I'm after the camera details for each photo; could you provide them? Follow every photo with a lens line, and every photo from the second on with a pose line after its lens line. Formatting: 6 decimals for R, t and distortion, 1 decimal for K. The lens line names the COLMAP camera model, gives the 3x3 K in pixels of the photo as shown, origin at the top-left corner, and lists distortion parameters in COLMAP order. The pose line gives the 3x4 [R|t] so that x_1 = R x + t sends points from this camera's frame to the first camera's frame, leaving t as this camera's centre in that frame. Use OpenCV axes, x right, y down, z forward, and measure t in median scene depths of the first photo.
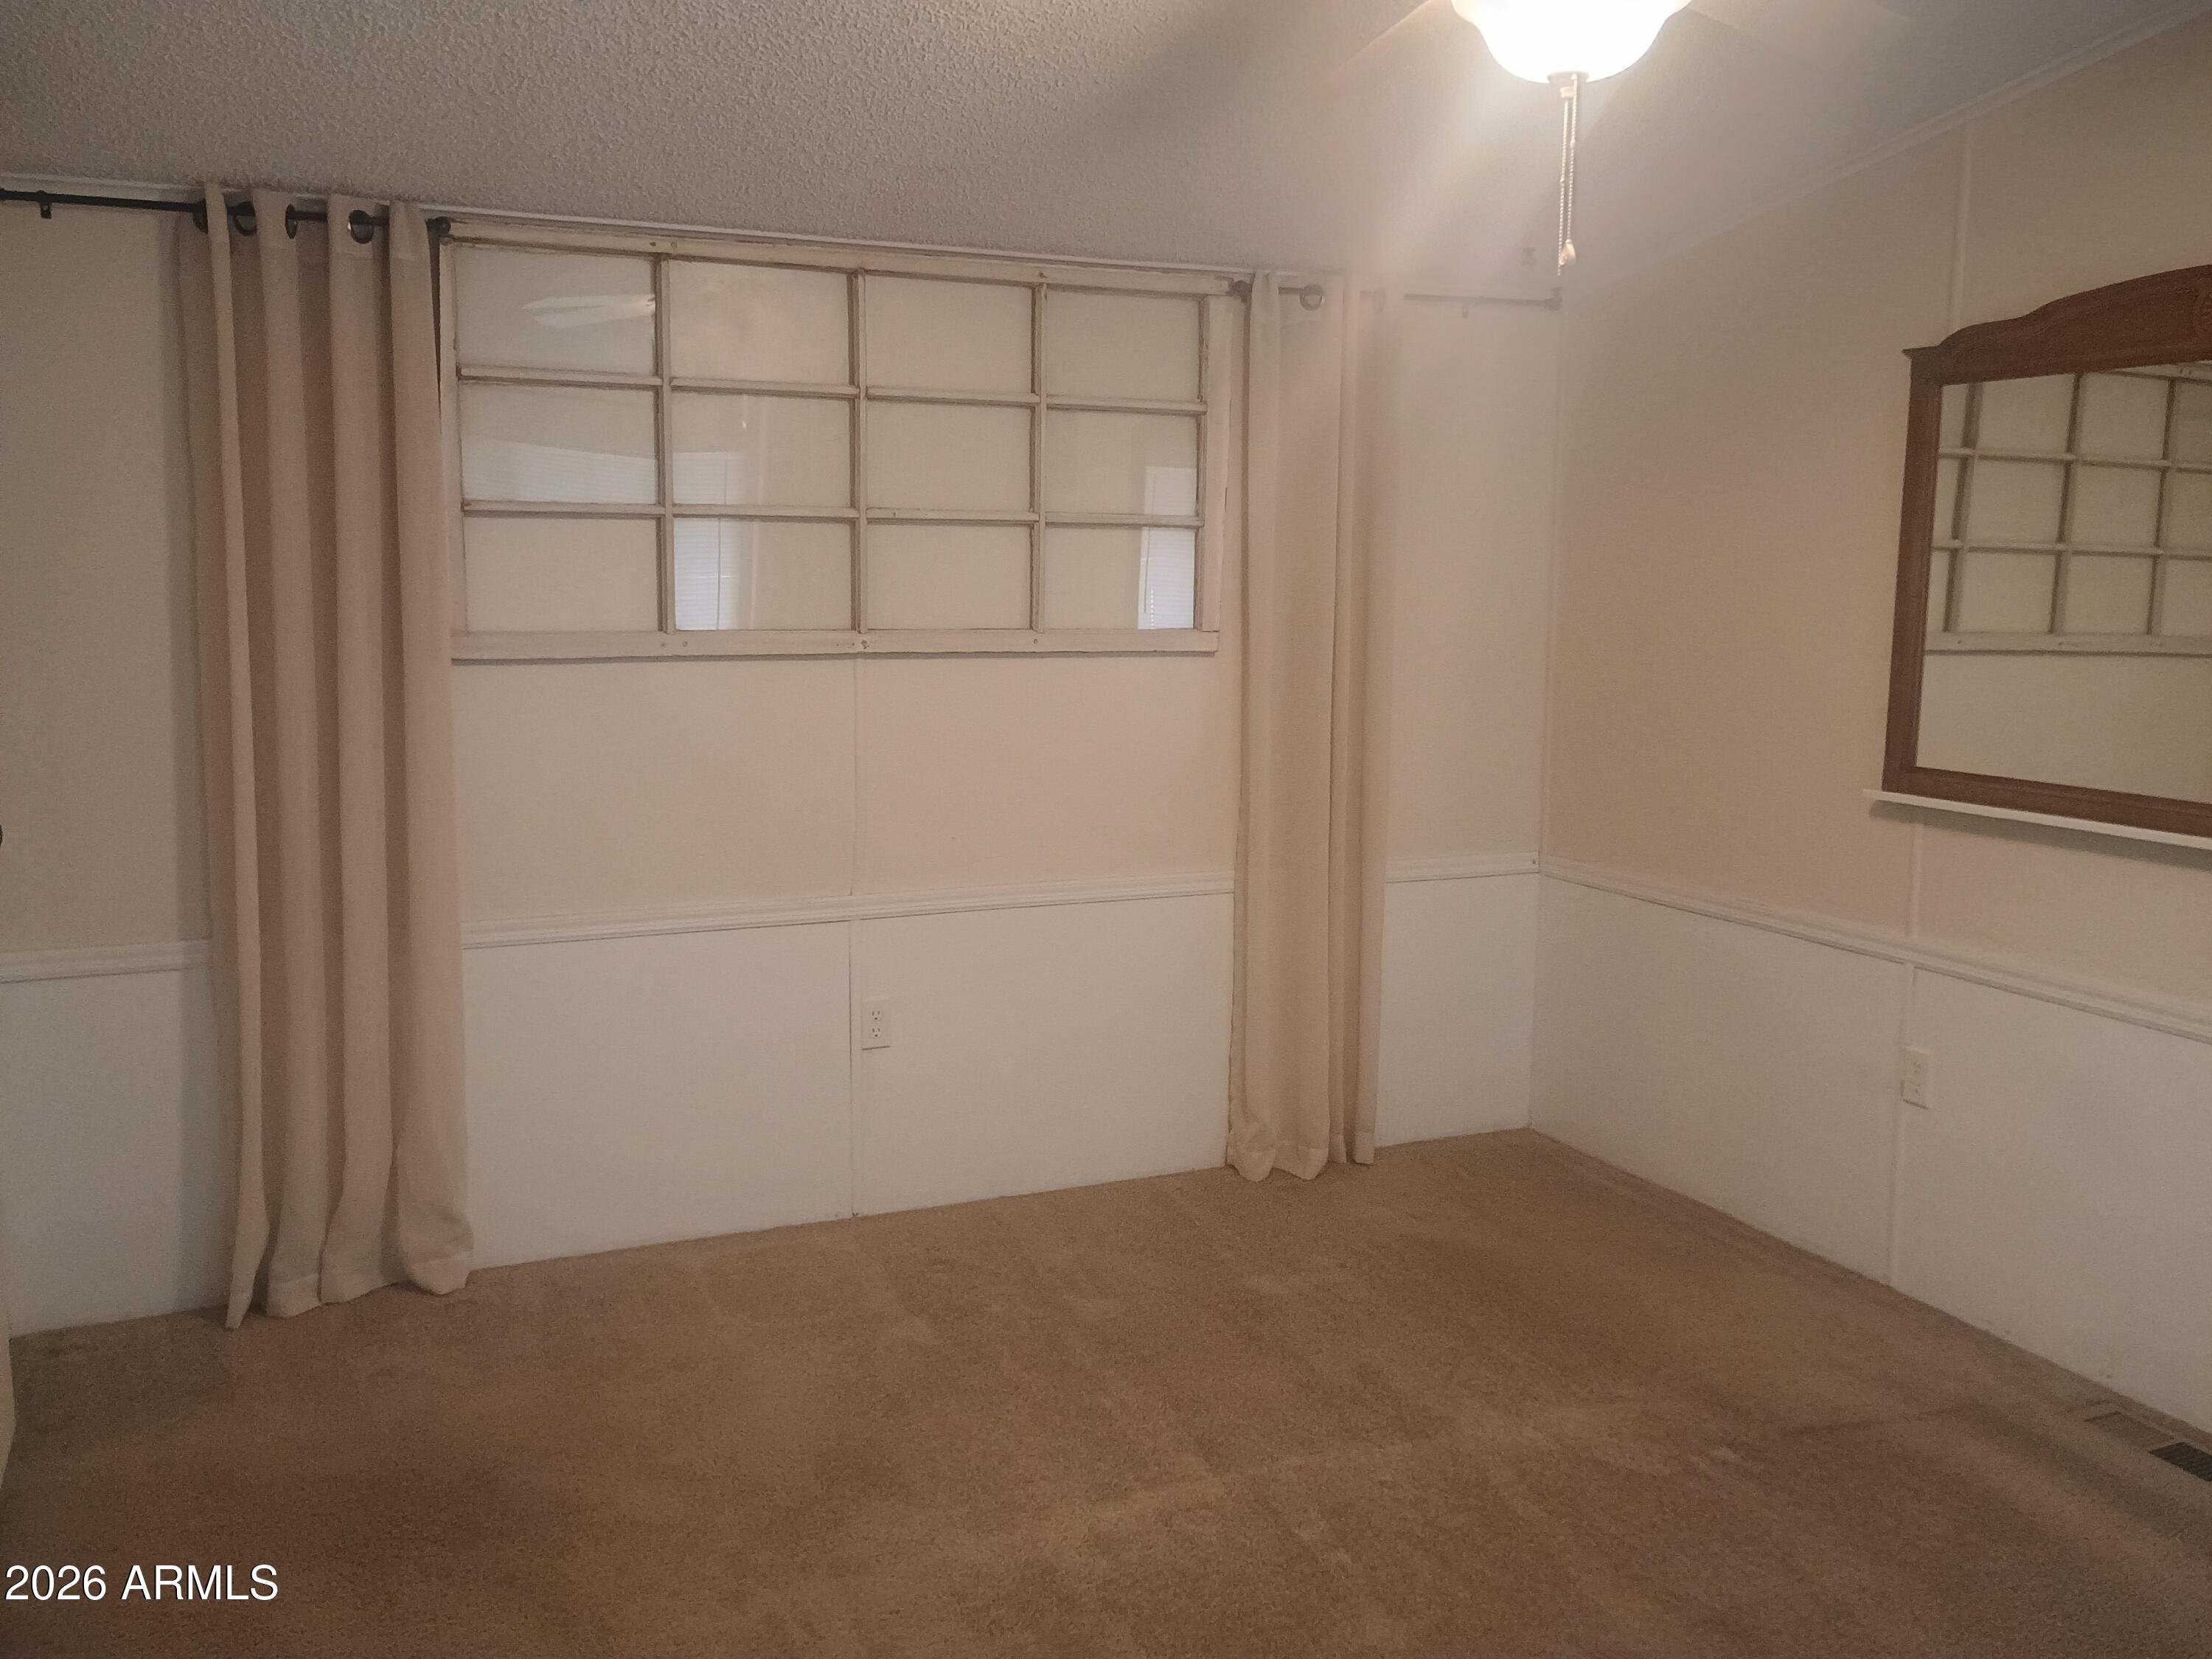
lens RADIAL K [[1961.3, 0, 1106.0], [0, 1961.3, 829.5], [0, 0, 1]] dist [0.029161, 0.002934]
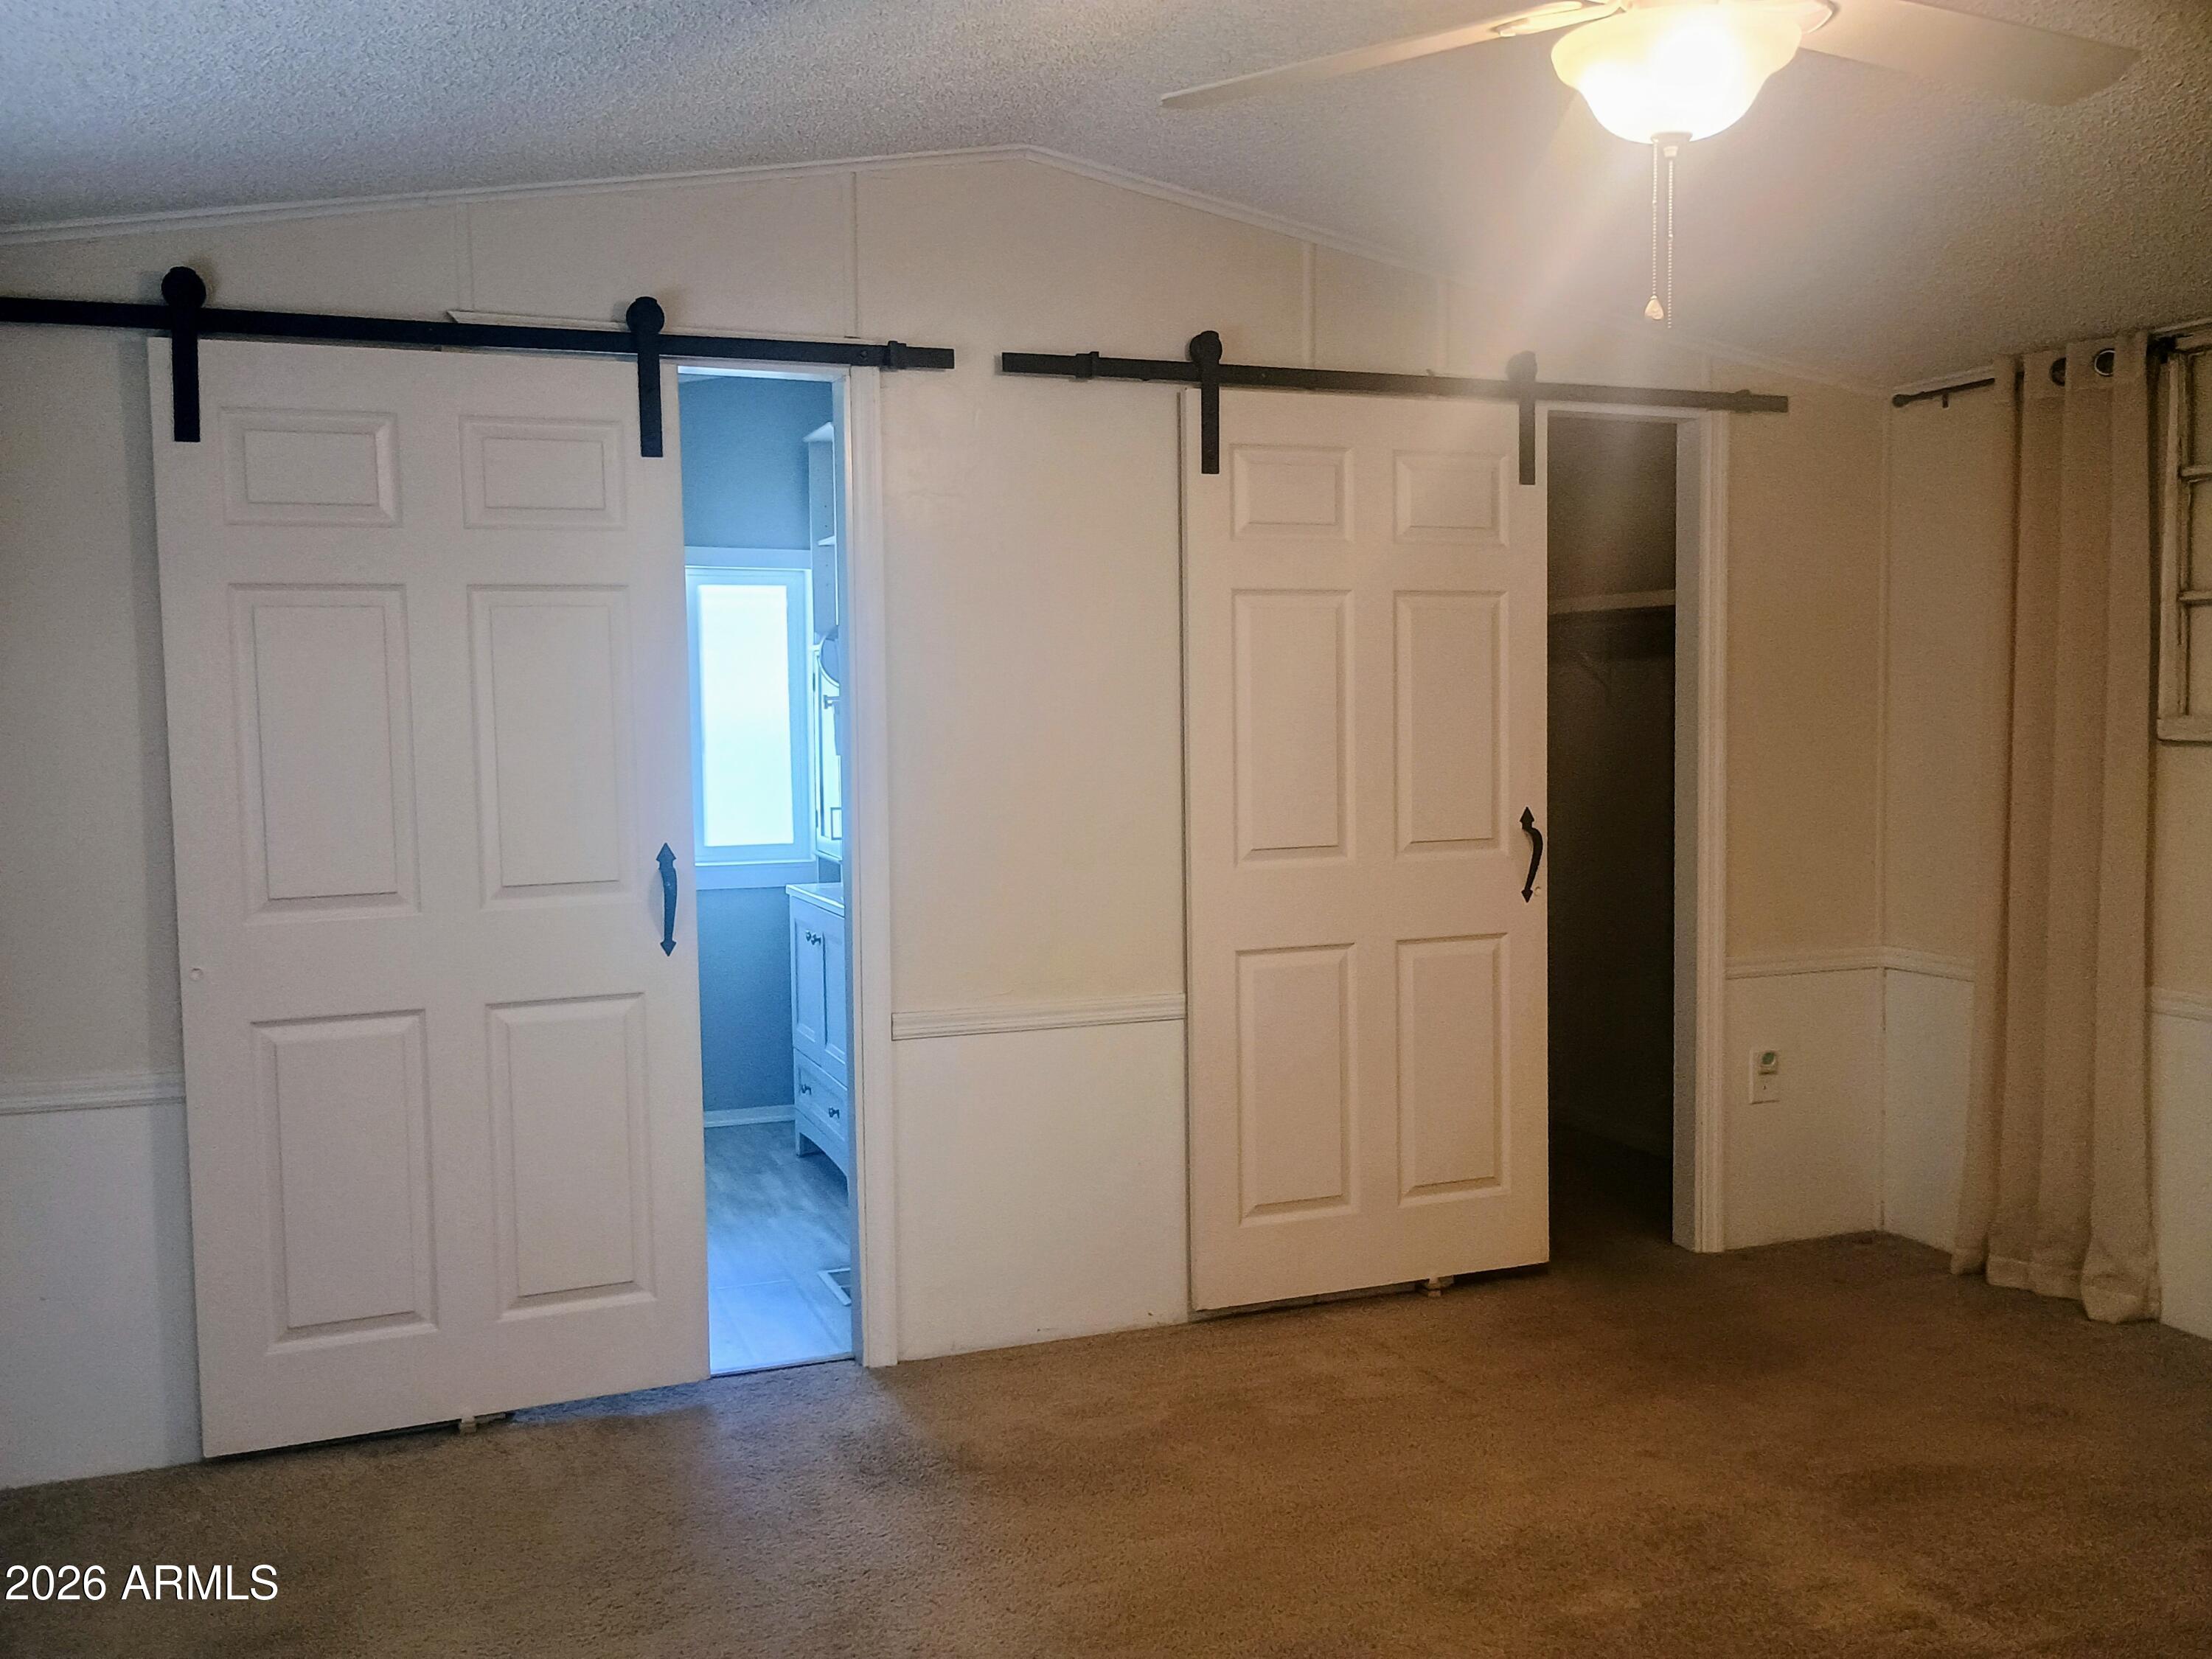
lens RADIAL K [[1961.3, 0, 1106.0], [0, 1961.3, 829.5], [0, 0, 1]] dist [0.029161, 0.002934]
pose [[-0.039169, 0.059315, -0.997471, 0.956772], [-0.128486, 0.989651, 0.063895, -0.039872], [0.990937, 0.130664, -0.031142, 0.577716]]
